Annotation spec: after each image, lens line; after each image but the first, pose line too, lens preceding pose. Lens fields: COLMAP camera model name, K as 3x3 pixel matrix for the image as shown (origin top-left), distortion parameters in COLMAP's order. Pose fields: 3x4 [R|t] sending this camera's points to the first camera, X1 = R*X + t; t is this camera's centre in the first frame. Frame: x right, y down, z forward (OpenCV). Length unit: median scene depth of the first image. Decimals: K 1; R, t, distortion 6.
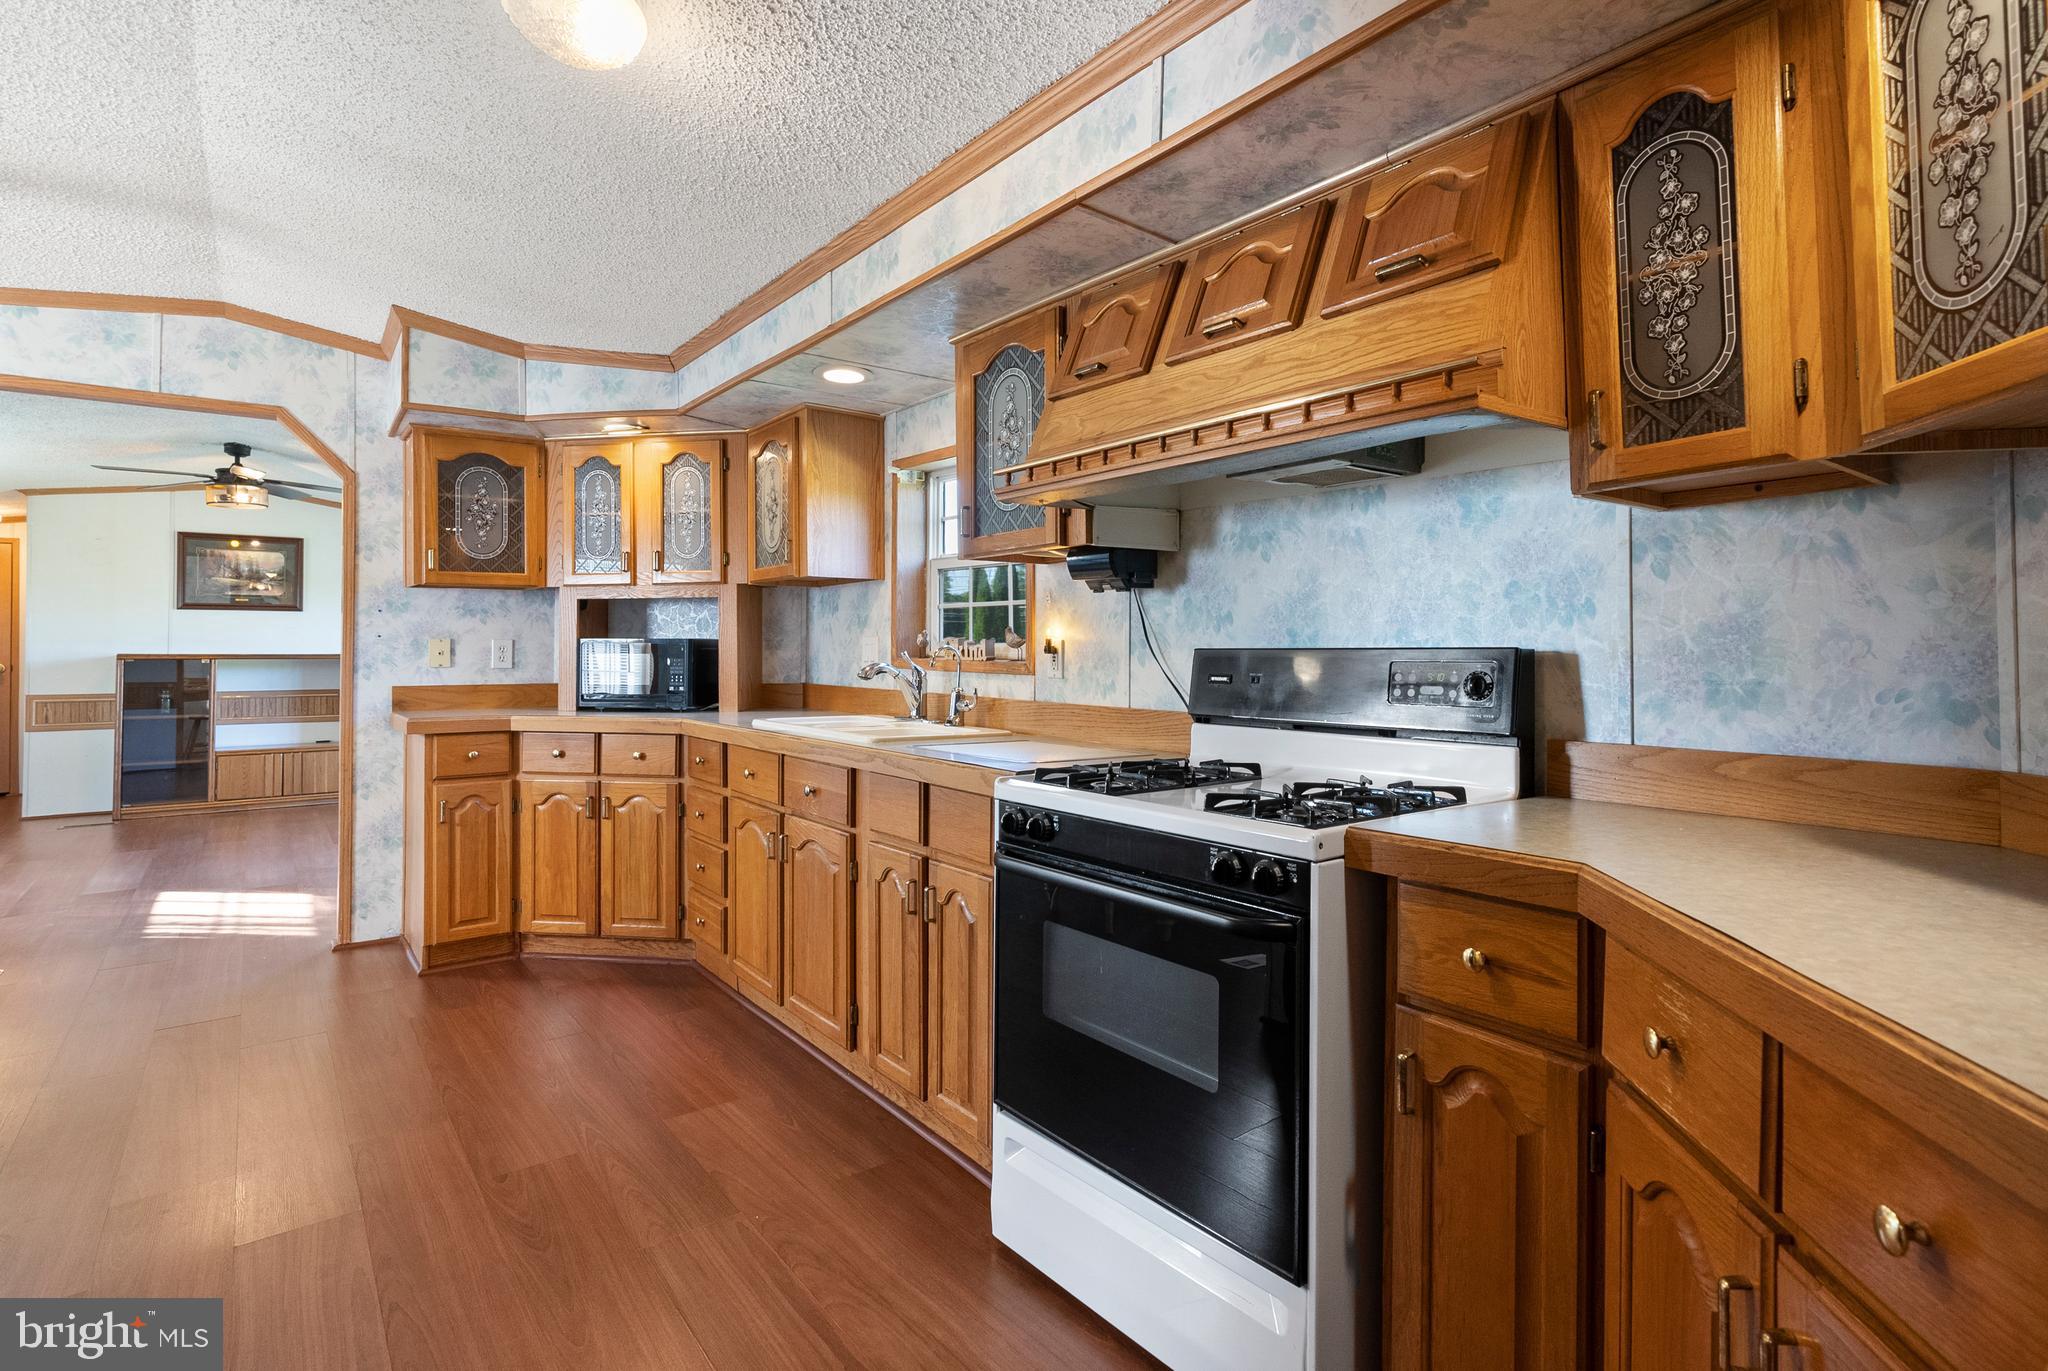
lens RADIAL K [[978.3, 0, 1039.0], [0, 978.3, 640.6], [0, 0, 1]] dist [-0.018549, -0.000594]
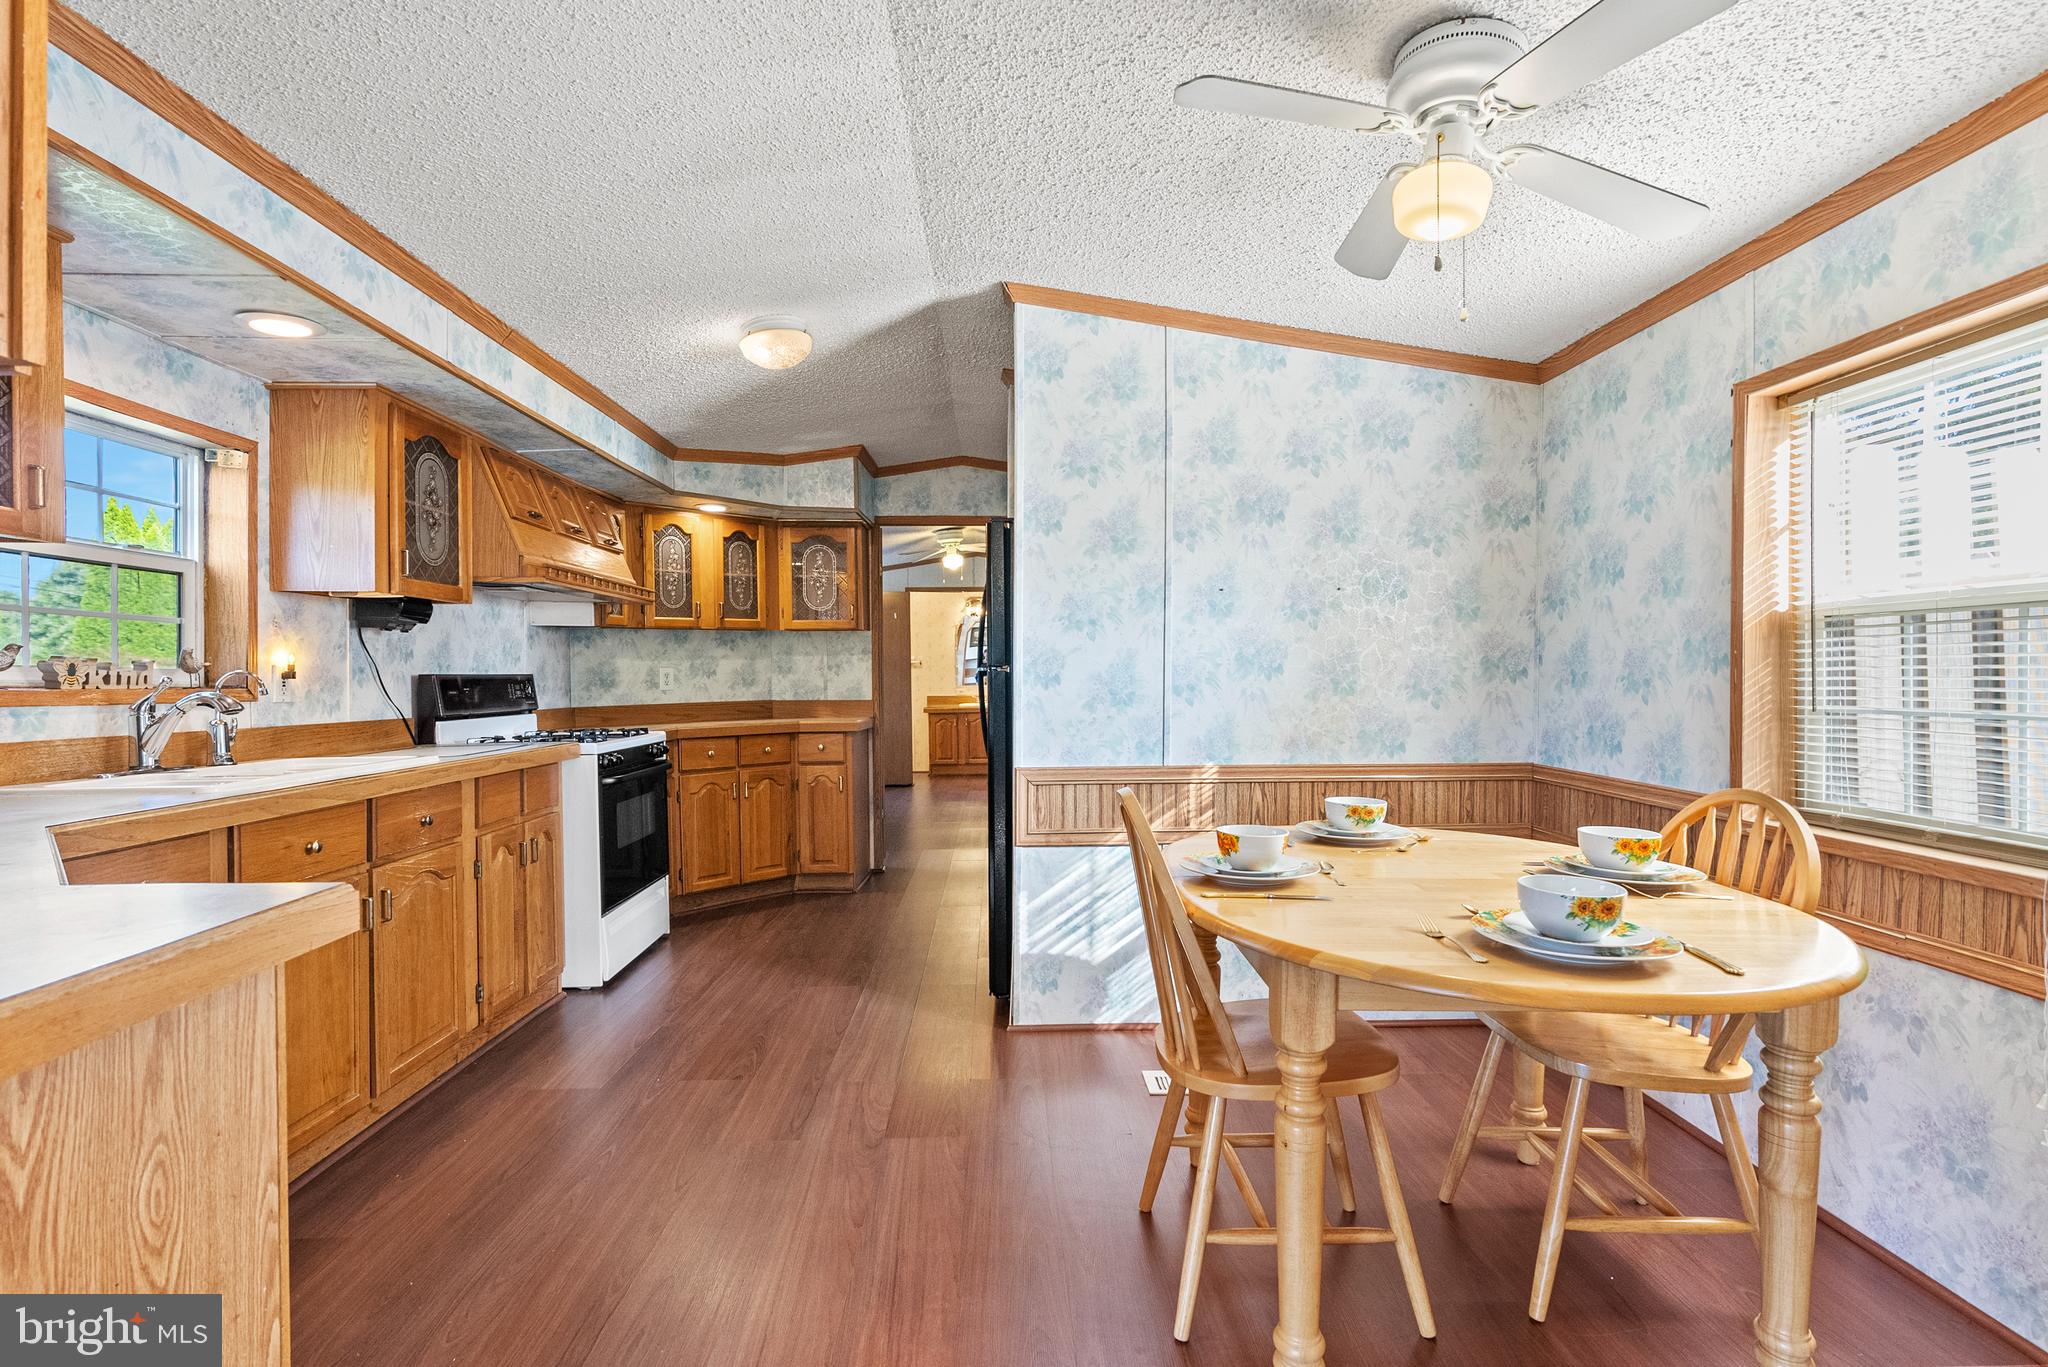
lens RADIAL K [[958.4, 0, 1015.4], [0, 958.4, 686.5], [0, 0, 1]] dist [-0.010300, 0.004518]
pose [[-0.794343, -0.003375, 0.607460, -0.907586], [-0.000962, 0.999990, 0.004298, 0.012166], [-0.607469, 0.002829, -0.794338, 0.997277]]
